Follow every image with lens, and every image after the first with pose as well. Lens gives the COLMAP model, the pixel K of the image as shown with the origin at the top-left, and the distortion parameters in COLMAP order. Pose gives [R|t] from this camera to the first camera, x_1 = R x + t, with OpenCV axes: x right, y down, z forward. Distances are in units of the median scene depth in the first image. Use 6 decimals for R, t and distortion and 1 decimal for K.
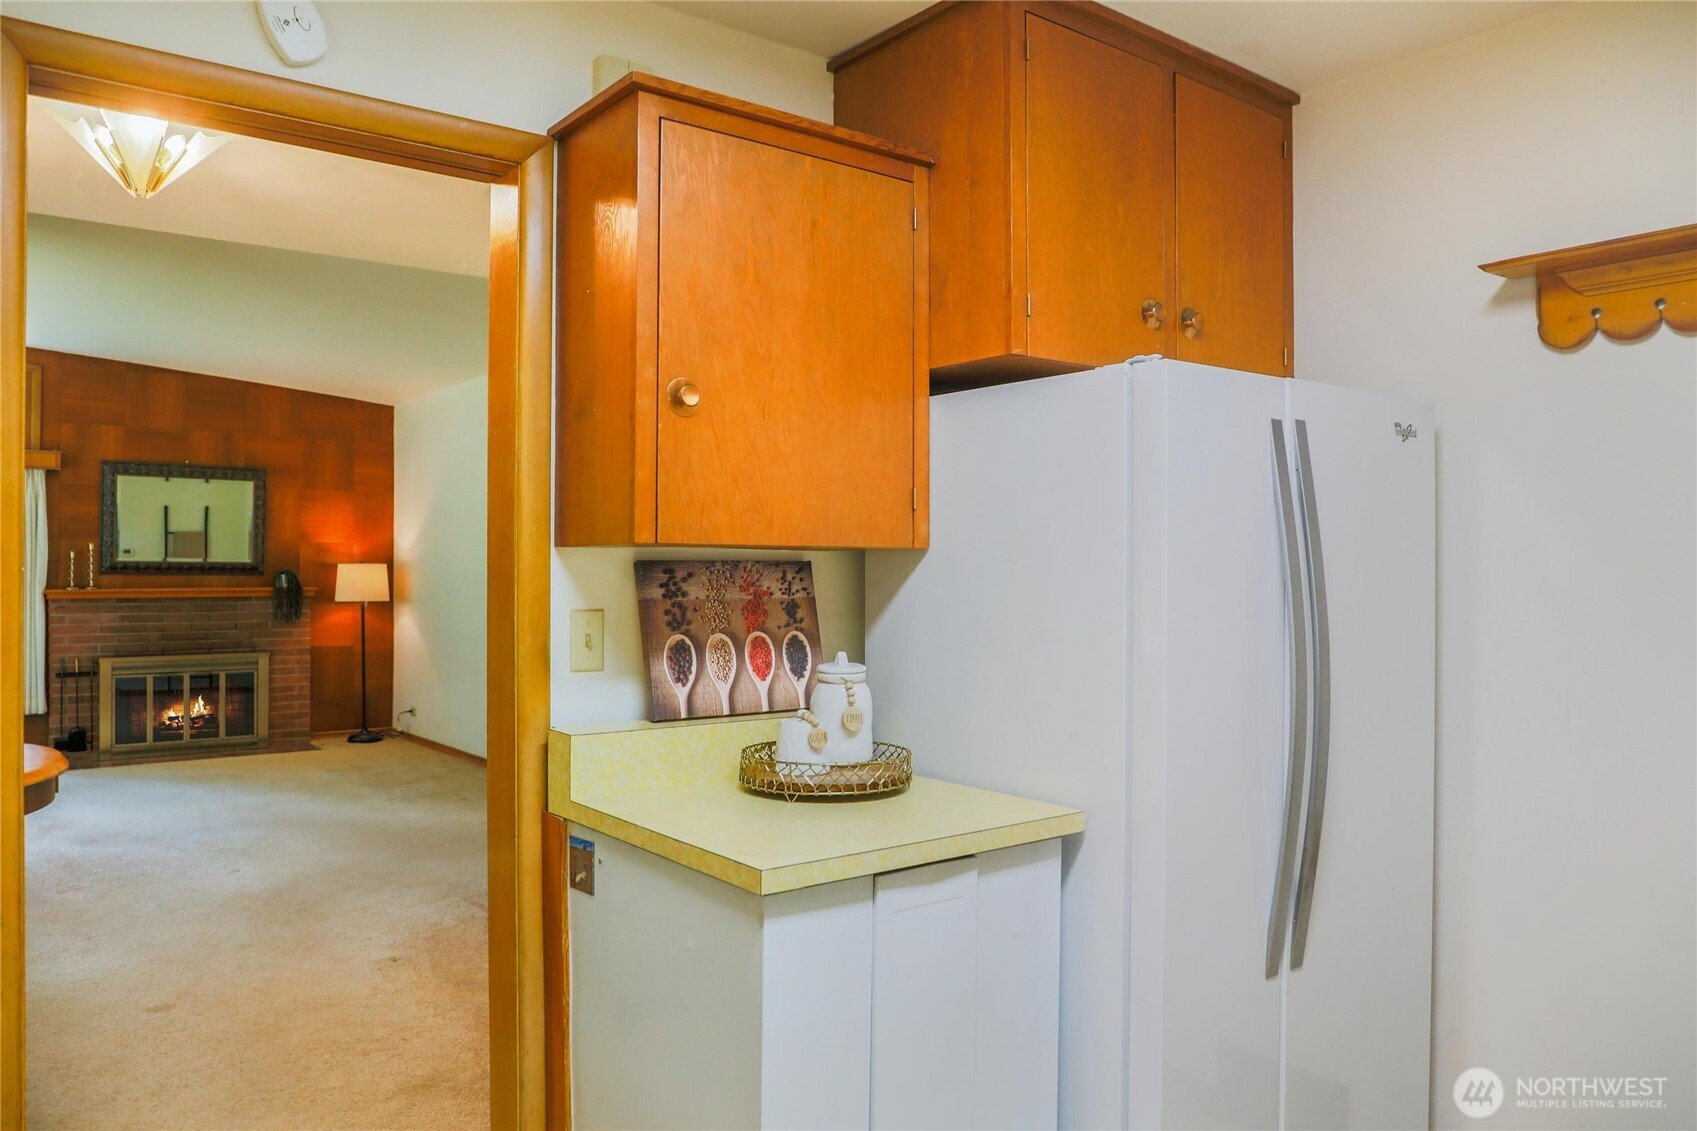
lens RADIAL K [[1232.2, 0, 843.7], [0, 1232.2, 557.5], [0, 0, 1]] dist [-0.049913, 0.004619]
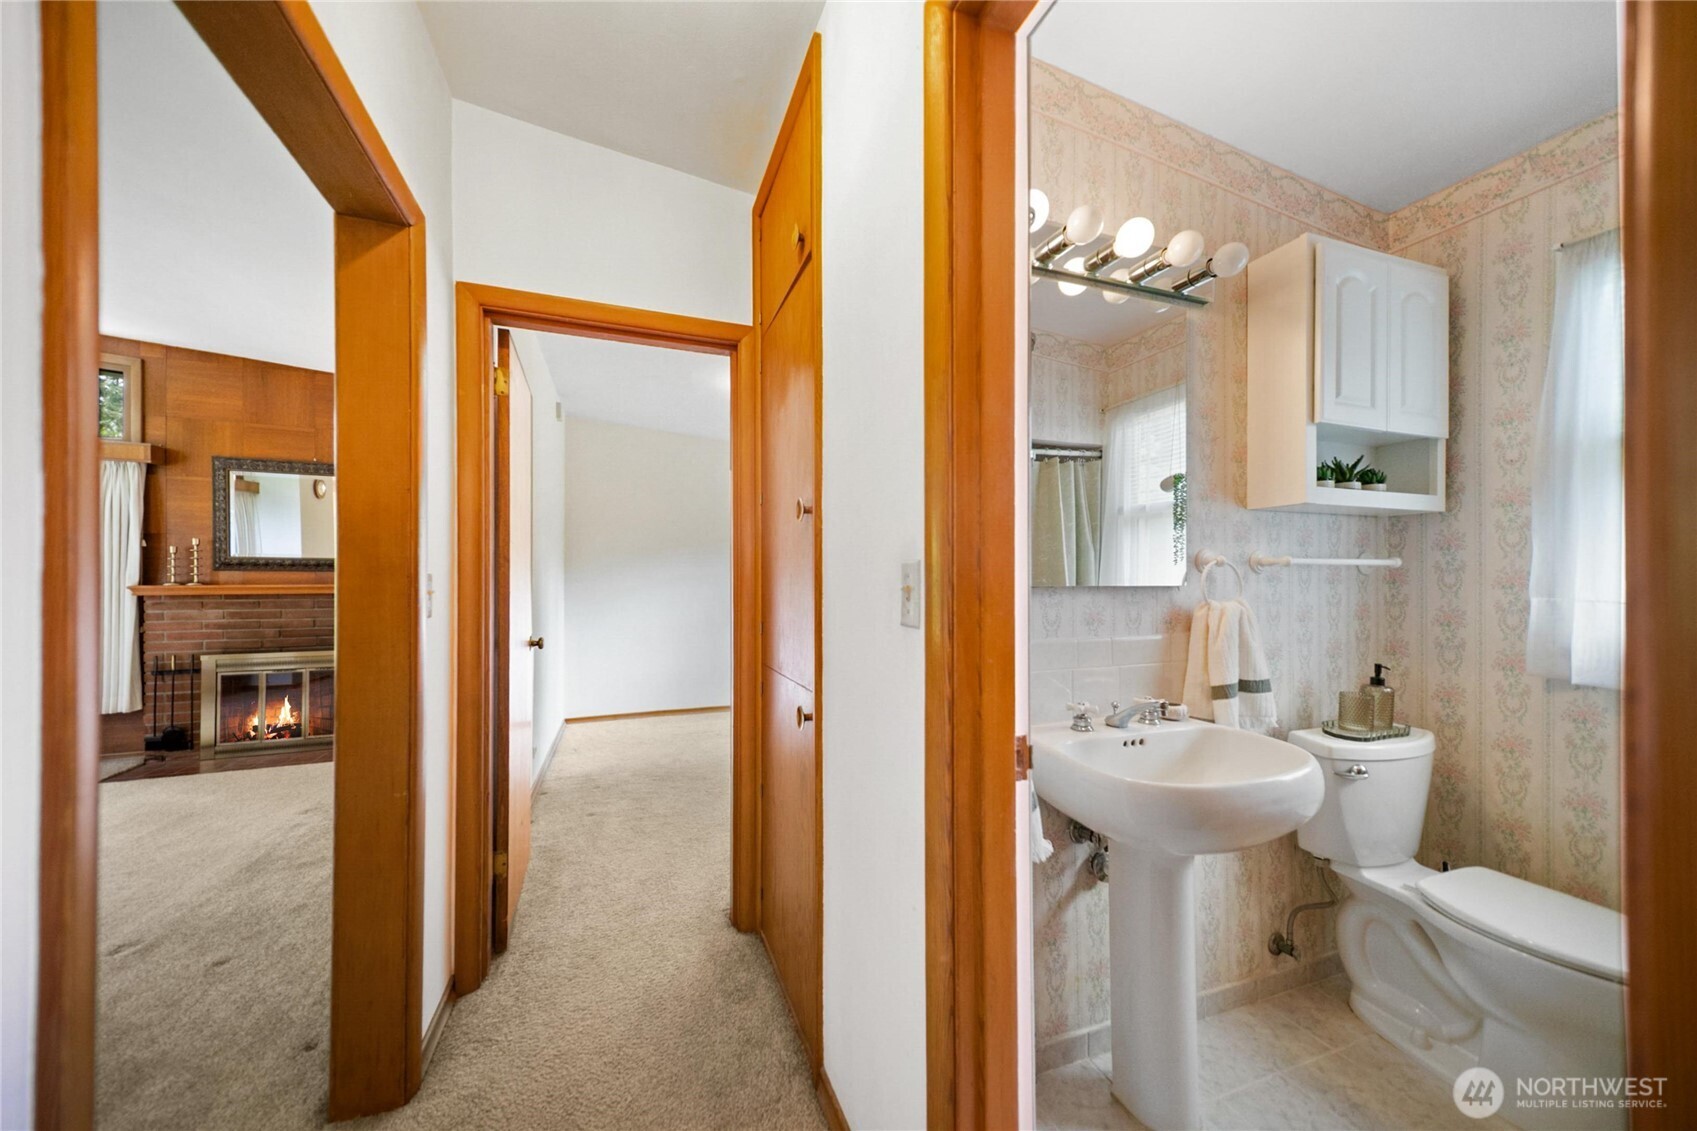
lens RADIAL K [[615.6, 0, 851.2], [0, 615.6, 572.7], [0, 0, 1]] dist [0.012177, 0.000034]
pose [[0.953253, -0.001469, -0.302171, 0.040262], [0.002649, 0.999990, 0.003498, 0.014707], [0.302163, -0.004135, 0.953247, 0.639056]]
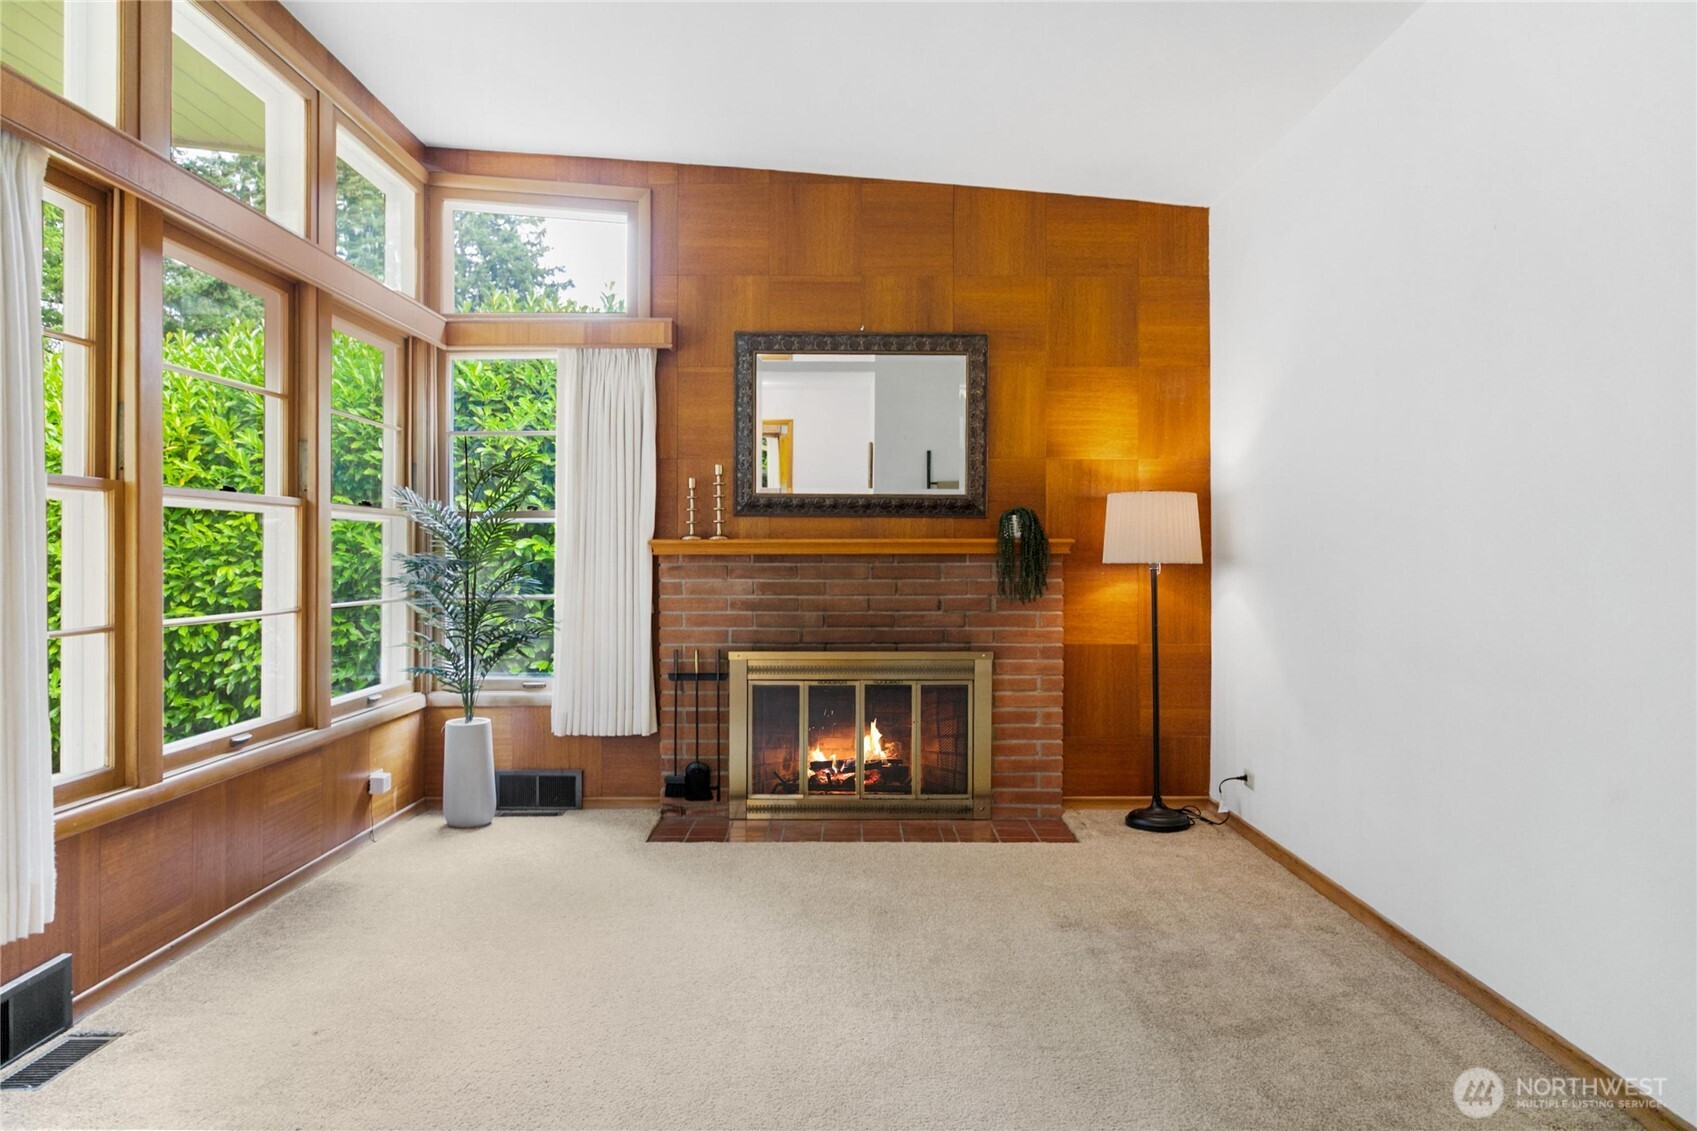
lens RADIAL K [[1152.1, 0, 843.2], [0, 1152.1, 550.0], [0, 0, 1]] dist [0.002507, -0.000680]
pose [[0.781120, -0.003849, -0.624369, -0.193152], [0.006587, 0.999976, 0.002077, 0.029161], [0.624346, -0.005735, 0.781127, 0.547428]]
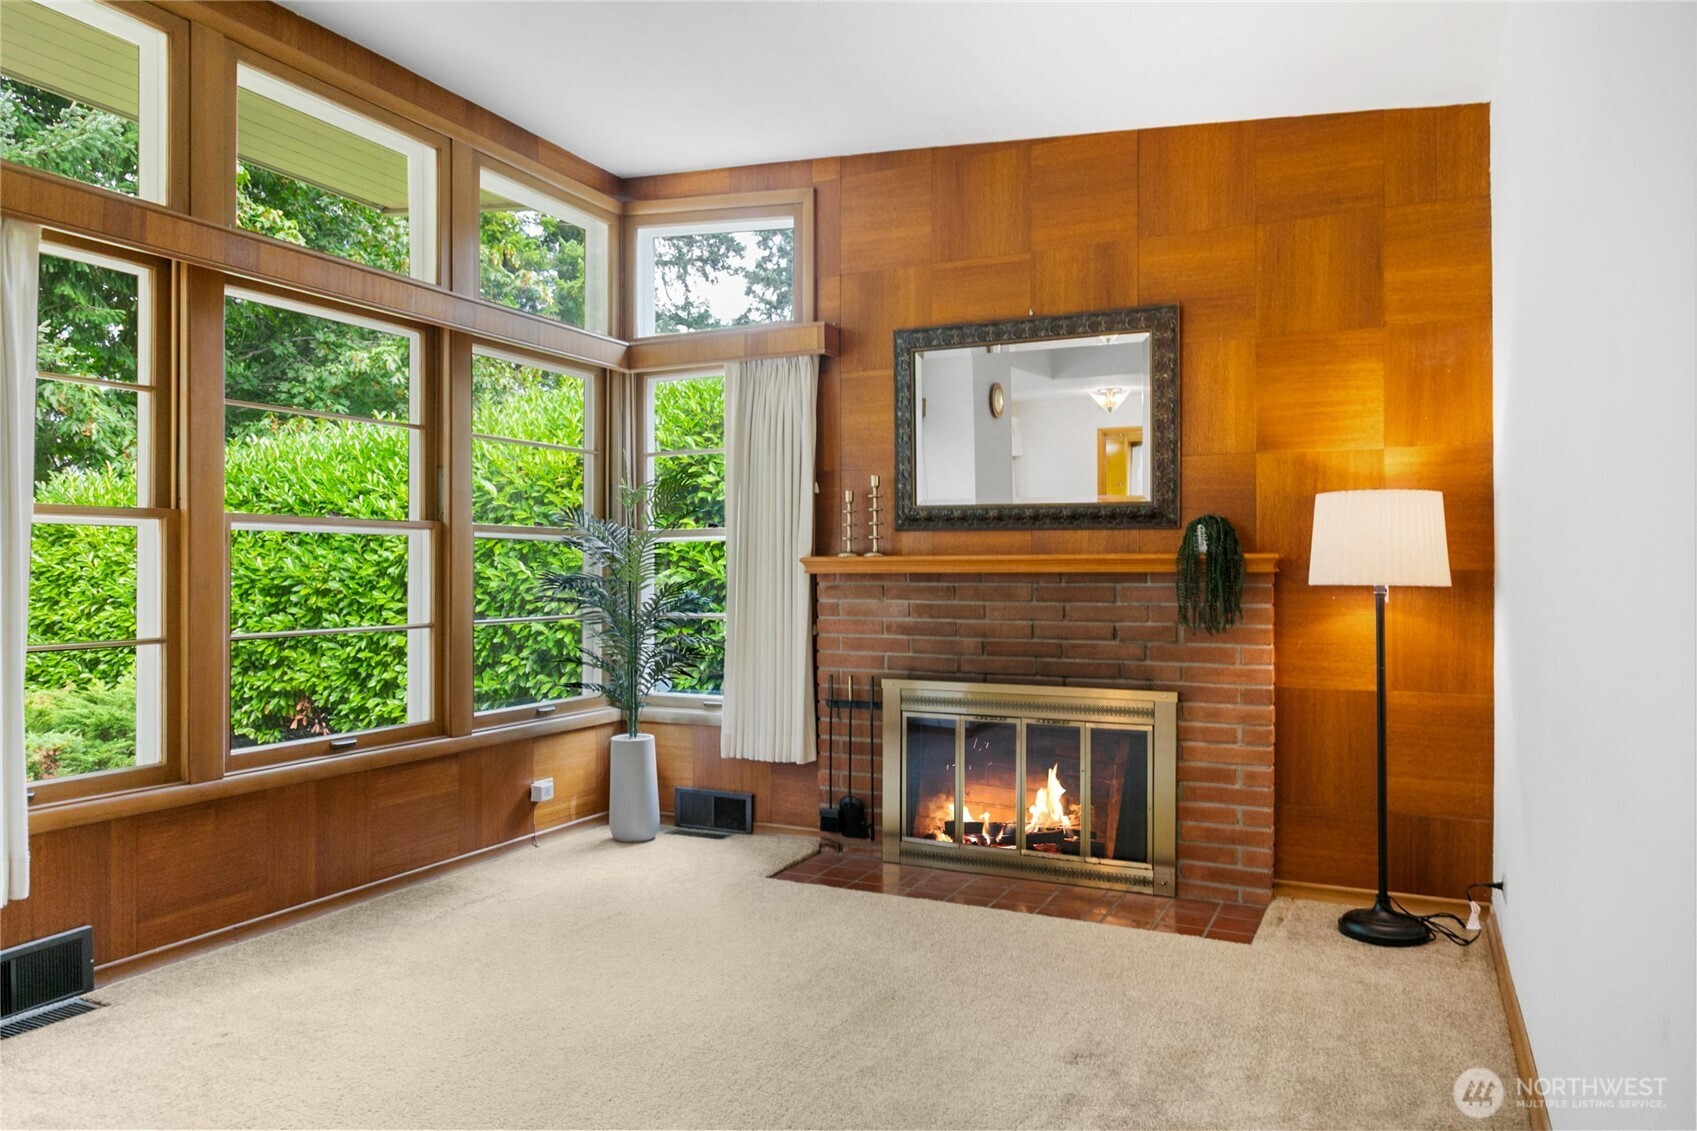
lens RADIAL K [[1136.9, 0, 848.5], [0, 1136.9, 565.5], [0, 0, 1]] dist [0.003215, -0.000002]
pose [[0.433228, -0.004861, -0.901271, -0.136146], [0.008900, 0.999960, -0.001115, 0.029178], [0.901241, -0.007538, 0.433254, 0.715036]]
